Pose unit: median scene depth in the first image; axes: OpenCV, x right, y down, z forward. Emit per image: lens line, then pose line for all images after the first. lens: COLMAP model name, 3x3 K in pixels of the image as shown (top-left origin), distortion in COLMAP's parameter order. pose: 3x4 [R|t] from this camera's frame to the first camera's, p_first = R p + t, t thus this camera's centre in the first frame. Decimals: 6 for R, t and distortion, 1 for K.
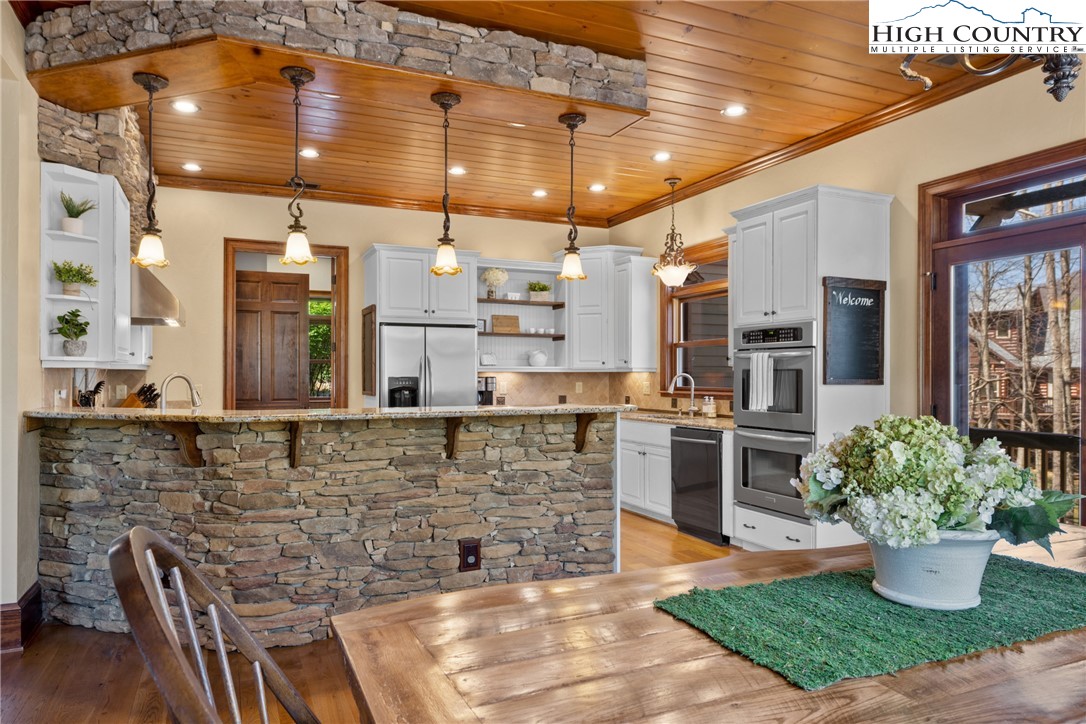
lens RADIAL K [[732.7, 0, 543.6], [0, 732.7, 370.7], [0, 0, 1]] dist [-0.006250, -0.000833]
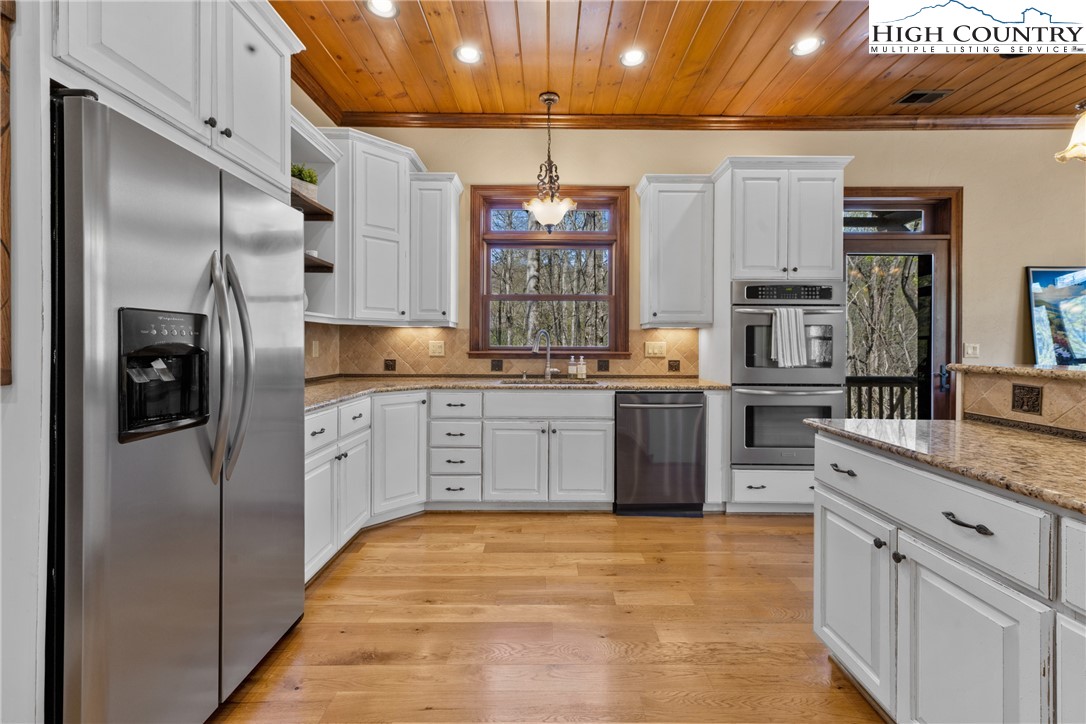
lens RADIAL K [[474.0, 0, 543.5], [0, 474.0, 351.9], [0, 0, 1]] dist [0.004421, 0.000173]
pose [[0.416628, -0.010111, 0.909021, -0.324680], [-0.013706, 0.999755, 0.017402, 0.020575], [-0.908974, -0.019710, 0.416387, 0.798109]]
